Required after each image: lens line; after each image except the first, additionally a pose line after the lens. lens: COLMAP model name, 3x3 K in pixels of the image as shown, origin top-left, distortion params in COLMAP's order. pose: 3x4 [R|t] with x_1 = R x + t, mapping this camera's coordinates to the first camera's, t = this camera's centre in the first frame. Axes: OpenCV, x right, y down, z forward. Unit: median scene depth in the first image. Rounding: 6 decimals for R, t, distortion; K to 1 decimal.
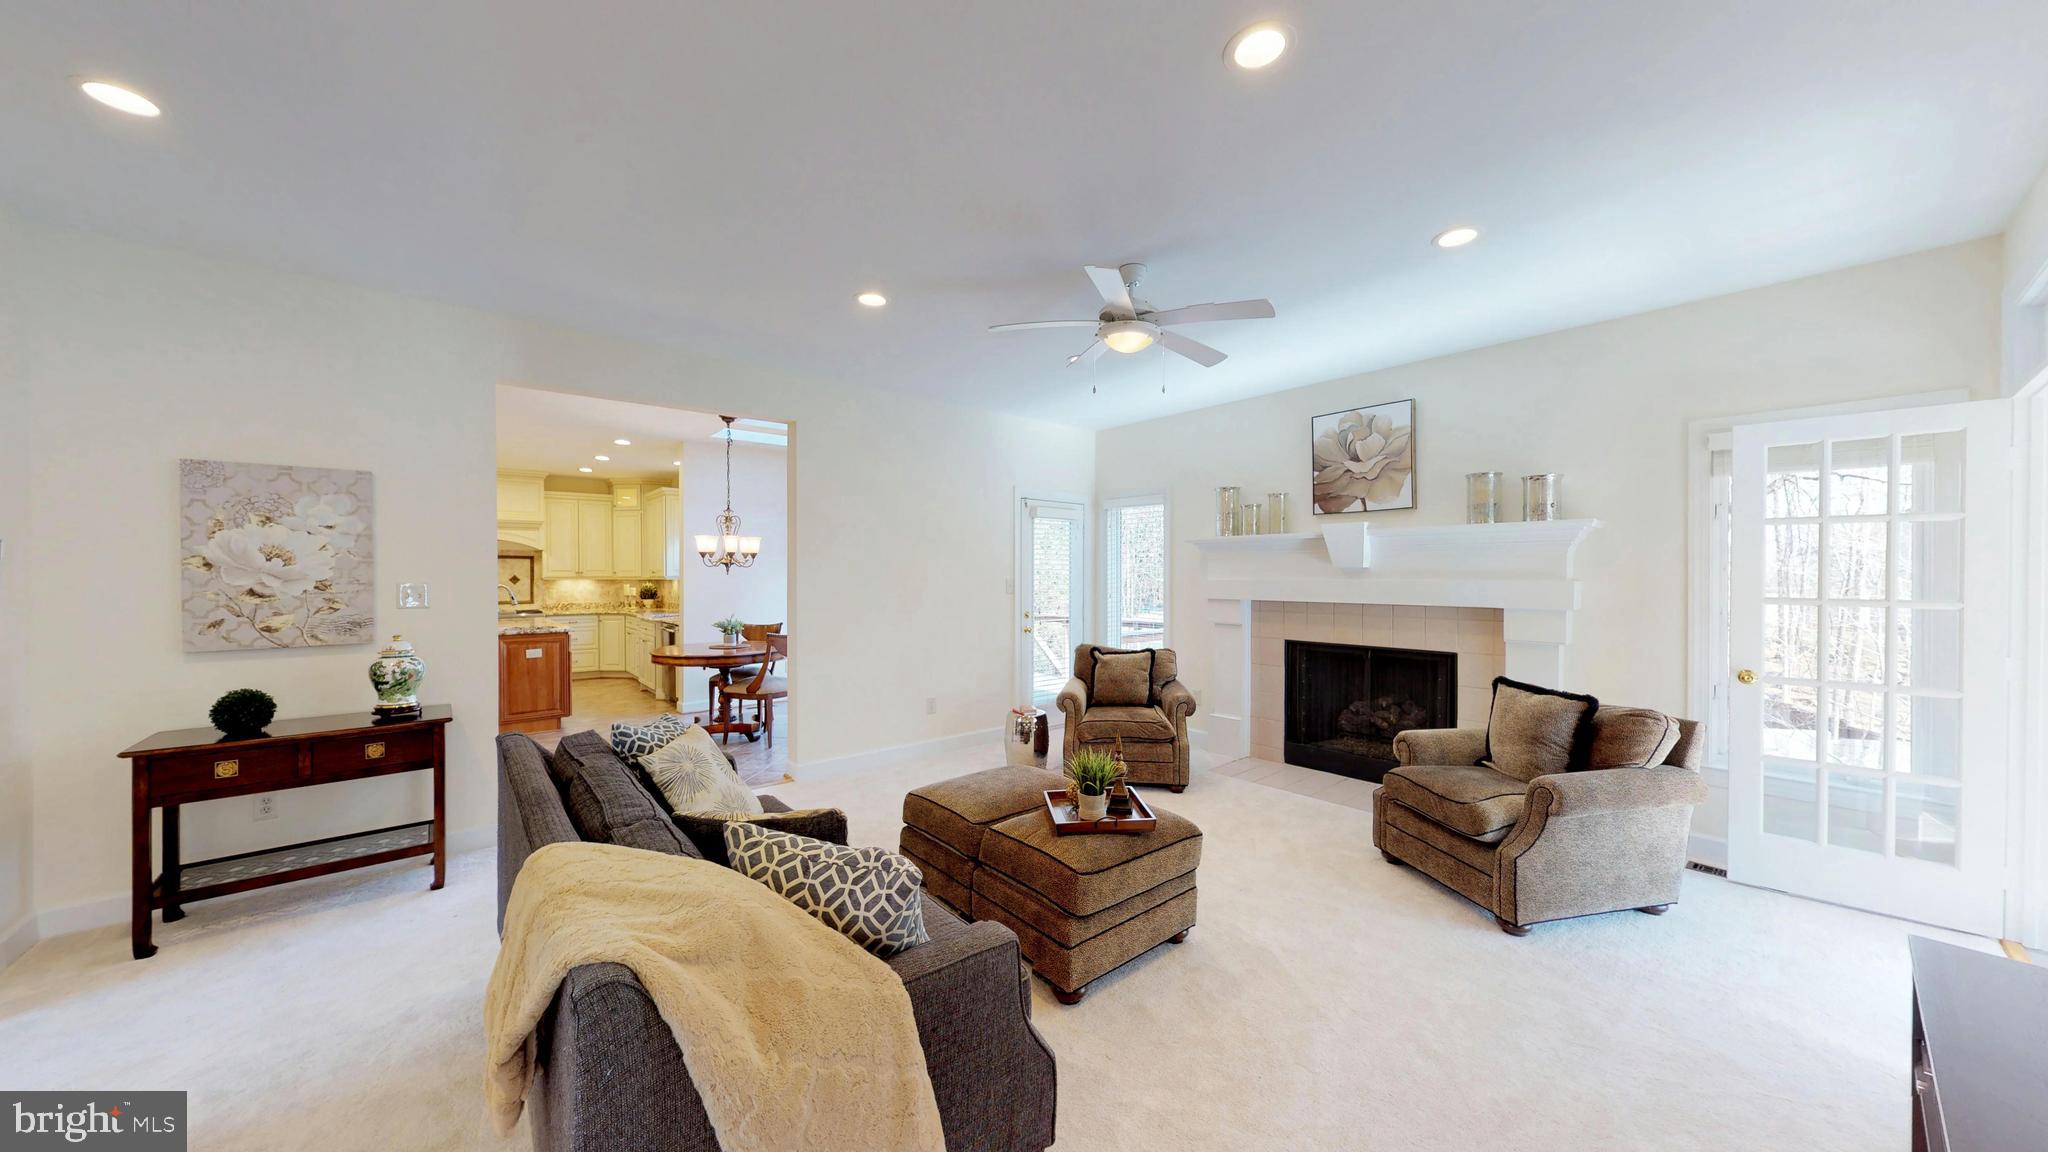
lens RADIAL K [[671.6, 0, 1024.0], [0, 671.6, 576.0], [0, 0, 1]] dist [0.000608, 0.000012]
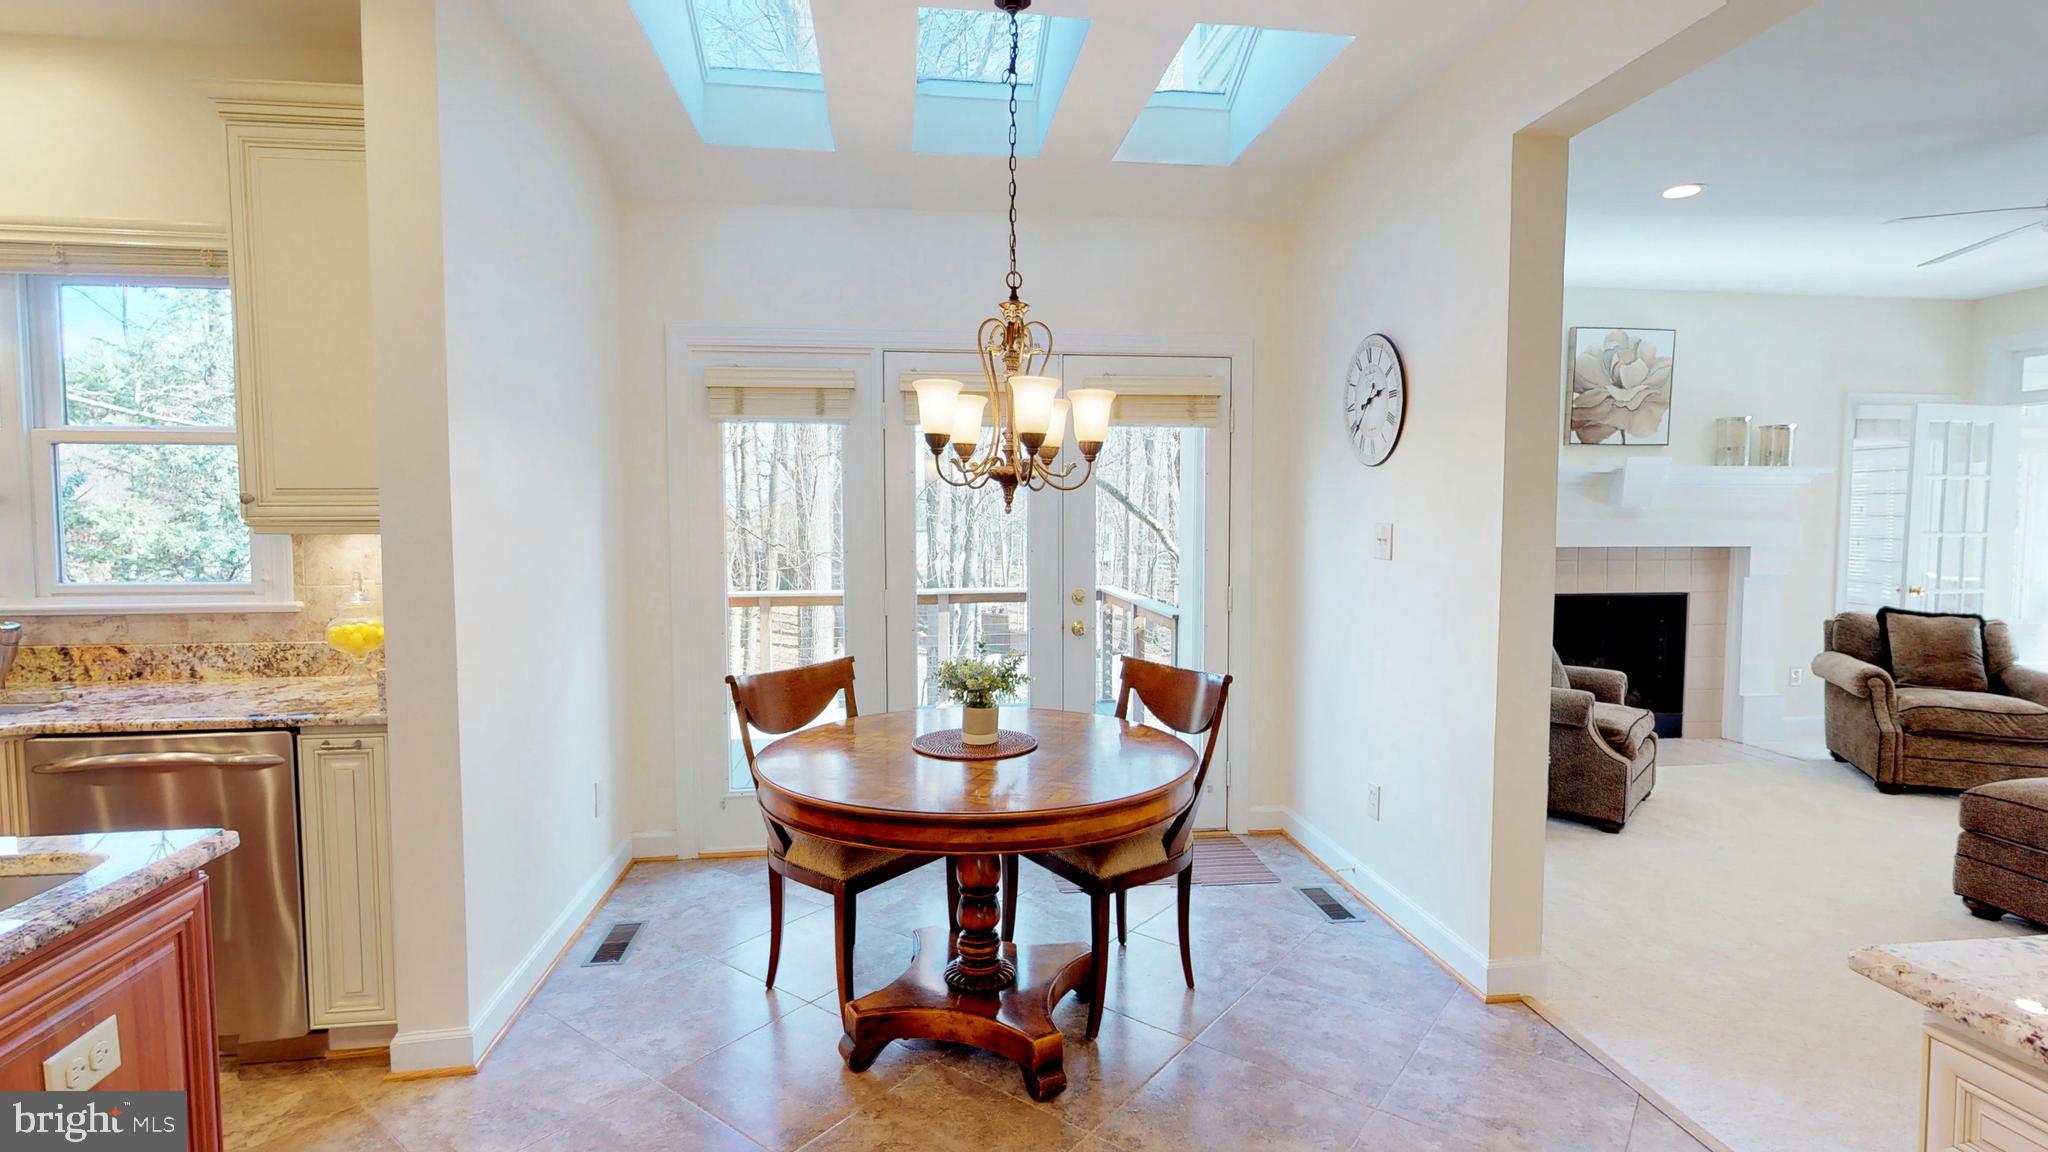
lens RADIAL K [[971.8, 0, 1024.0], [0, 971.8, 576.0], [0, 0, 1]] dist [0.003304, 0.000271]
pose [[0.543229, -0.052327, 0.837952, -0.597606], [0.000521, 0.998077, 0.061988, -0.000934], [-0.839585, -0.033237, 0.542211, 0.554534]]
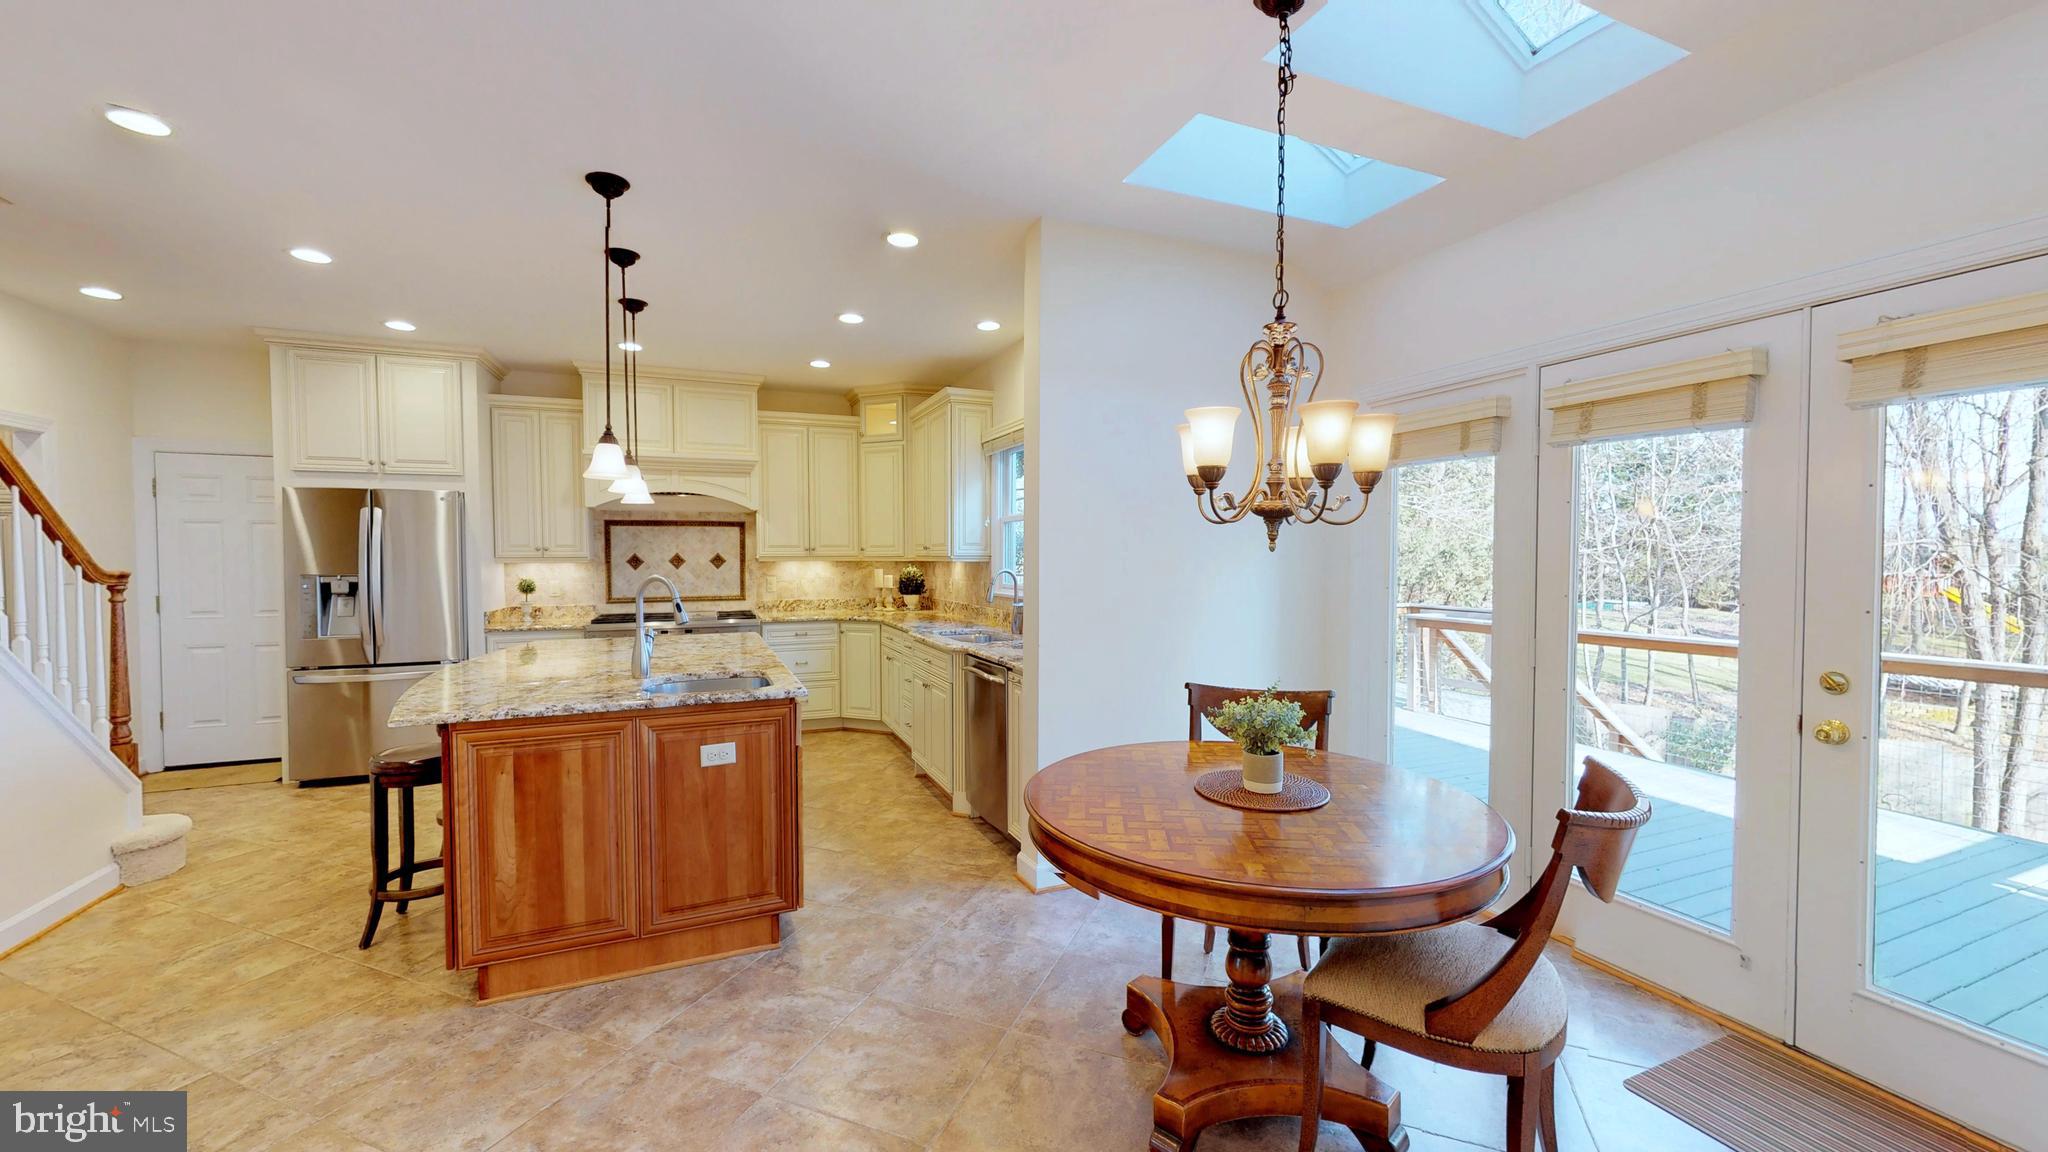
lens RADIAL K [[780.0, 0, 1024.0], [0, 780.0, 576.0], [0, 0, 1]] dist [-0.000235, 0.000011]
pose [[0.952205, 0.009101, -0.305325, -0.324767], [-0.000914, 0.999636, 0.026946, -0.000103], [0.305459, -0.025379, 0.951867, 0.480538]]
